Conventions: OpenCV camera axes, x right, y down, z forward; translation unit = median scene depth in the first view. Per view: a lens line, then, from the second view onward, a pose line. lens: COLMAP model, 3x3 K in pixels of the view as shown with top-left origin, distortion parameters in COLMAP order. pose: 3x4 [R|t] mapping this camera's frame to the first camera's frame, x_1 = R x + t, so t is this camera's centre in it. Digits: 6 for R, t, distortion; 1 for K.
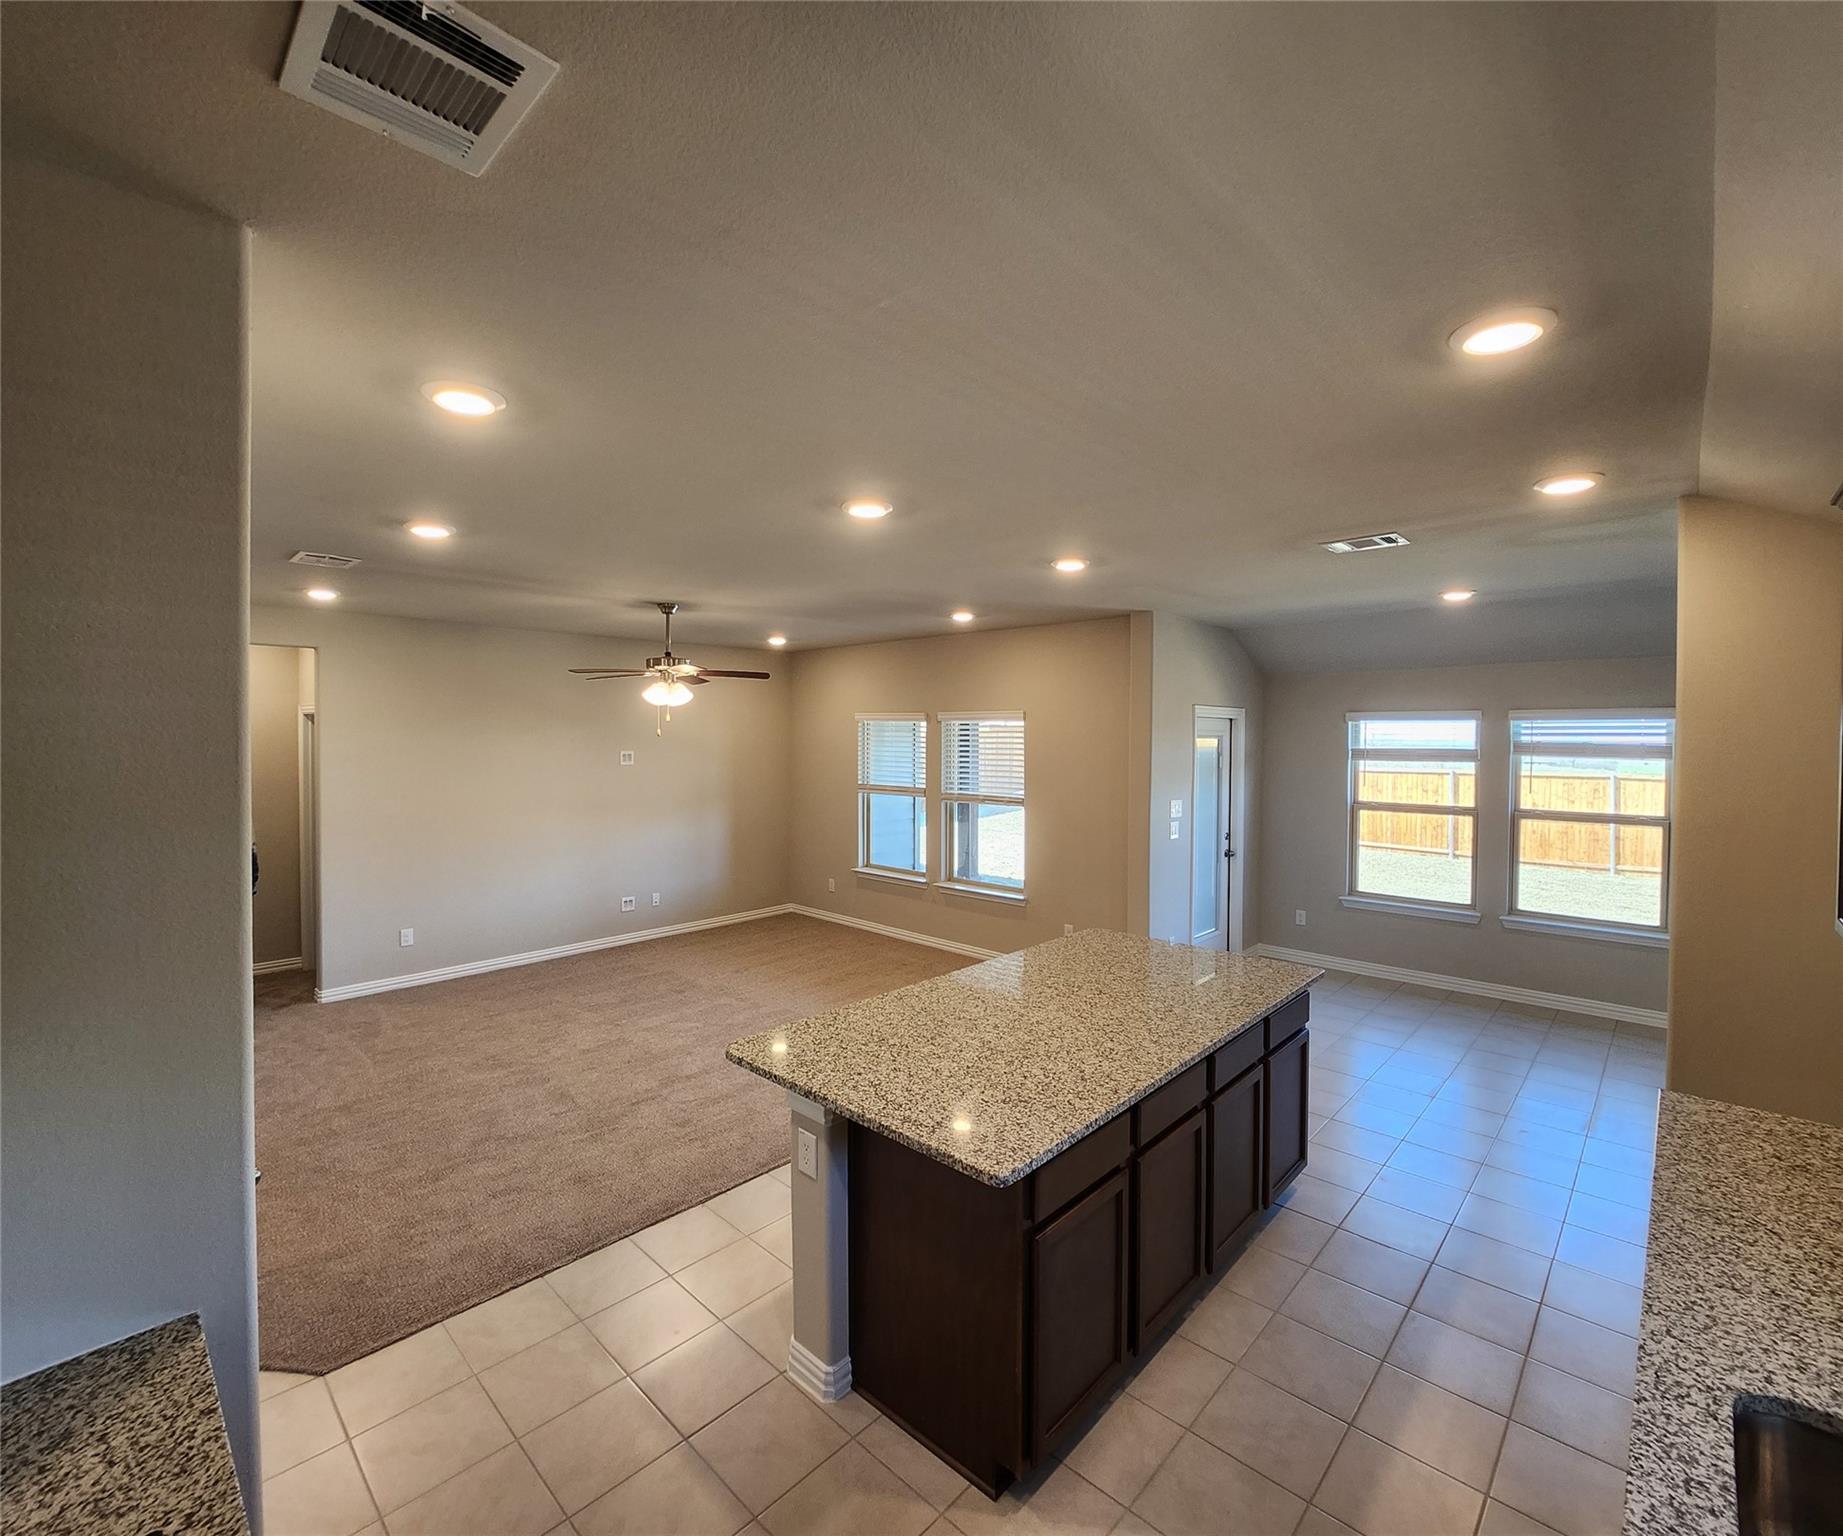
lens RADIAL K [[824.7, 0, 914.8], [0, 824.7, 756.6], [0, 0, 1]] dist [-0.014184, -0.001181]
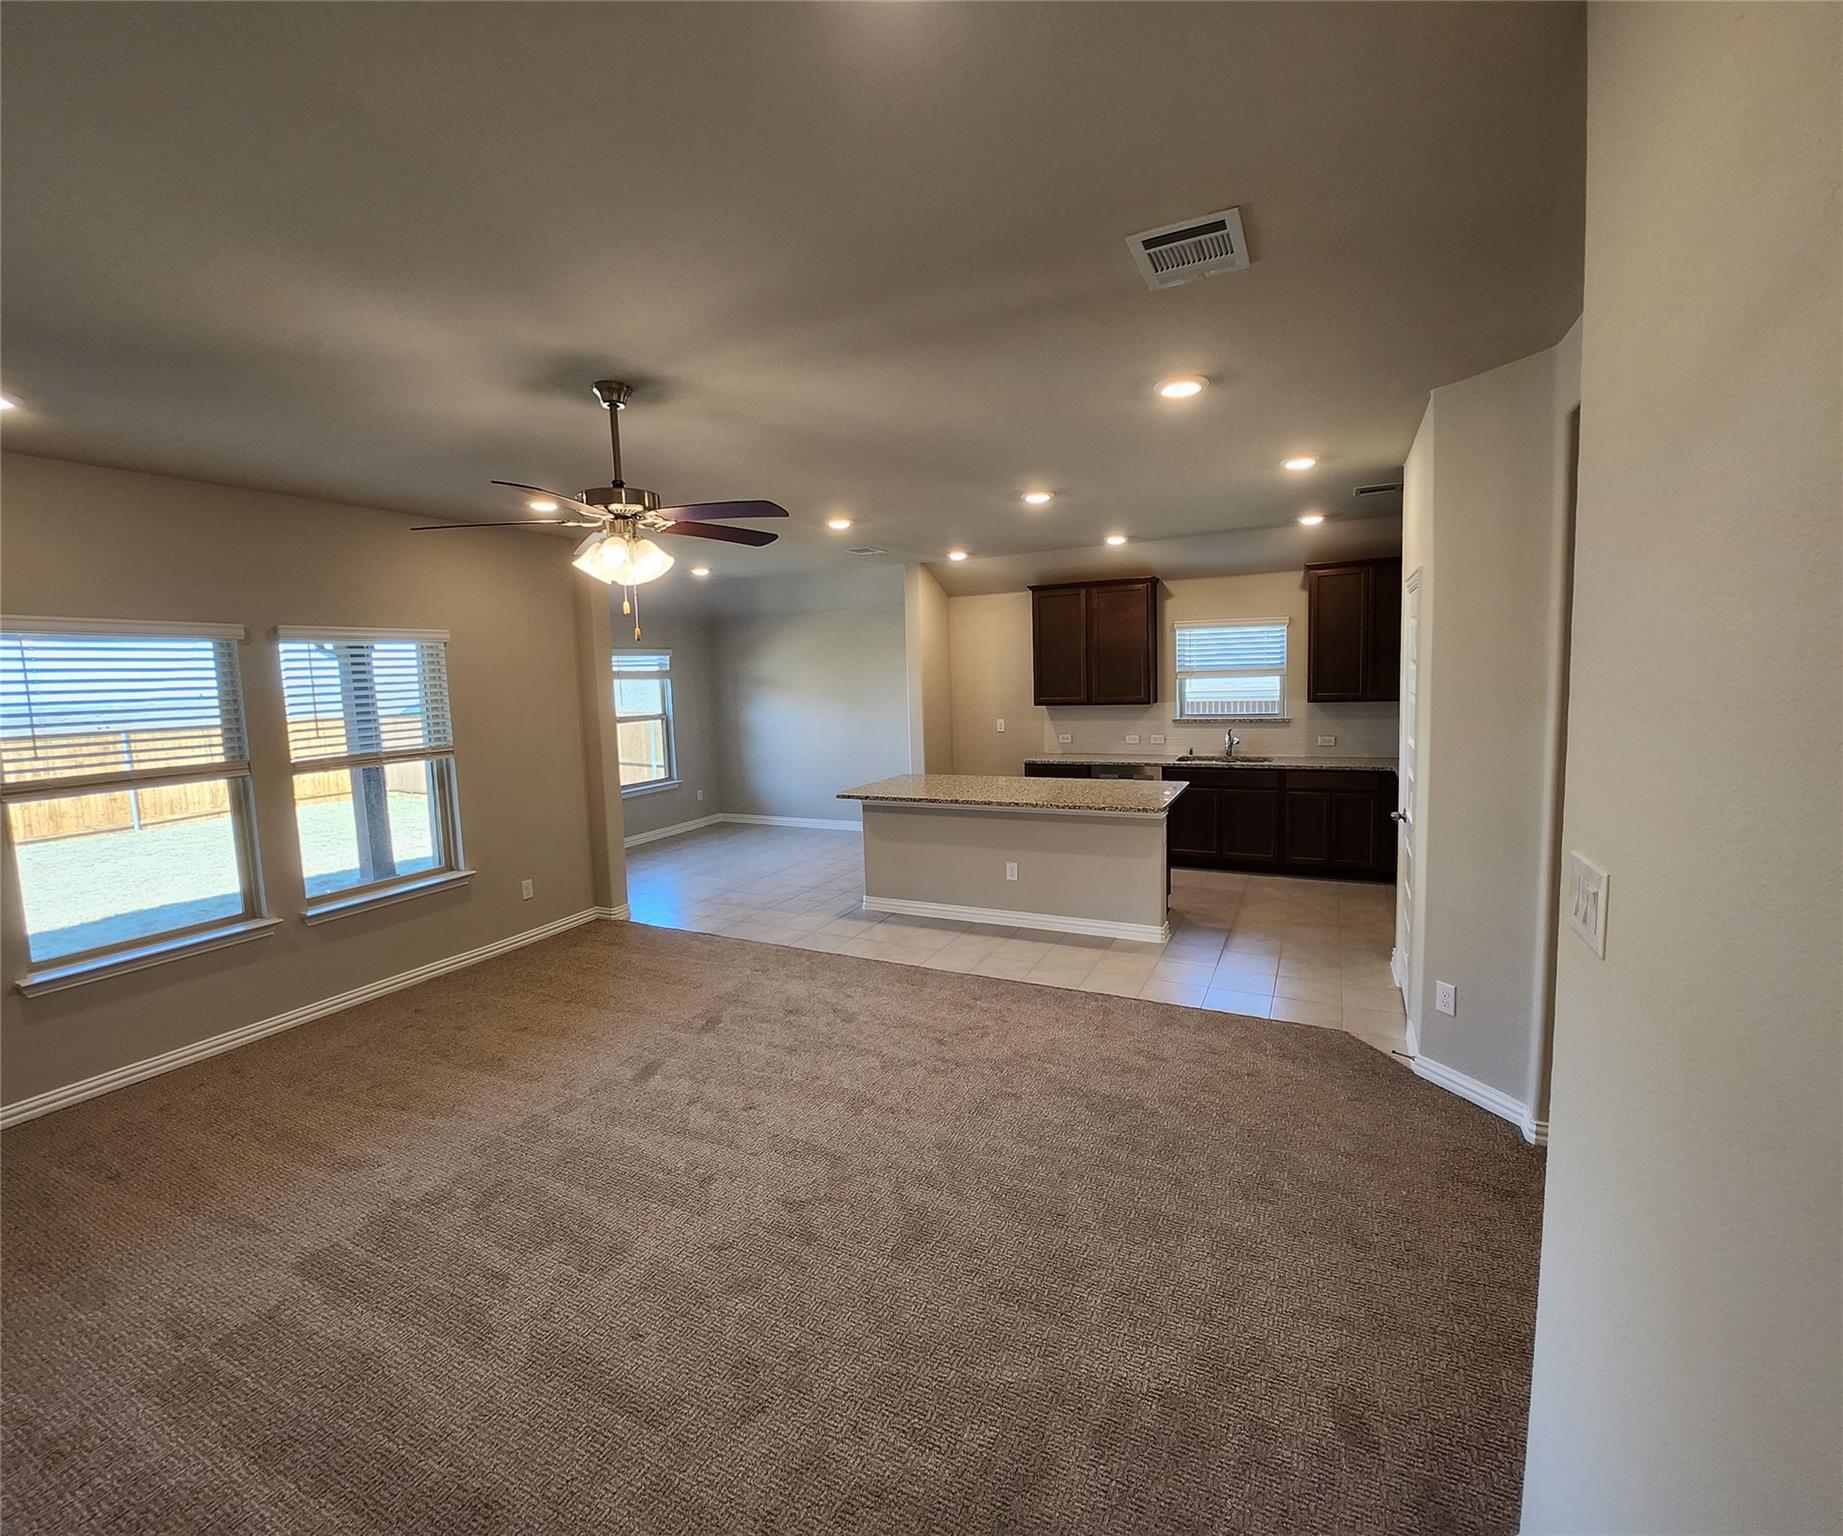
lens RADIAL K [[824.7, 0, 918.6], [0, 824.7, 759.8], [0, 0, 1]] dist [-0.014184, -0.001181]
pose [[-0.301844, -0.093623, 0.948749, -0.455094], [0.056085, 0.991699, 0.115705, 0.000250], [-0.951706, 0.088135, -0.294088, 0.515321]]
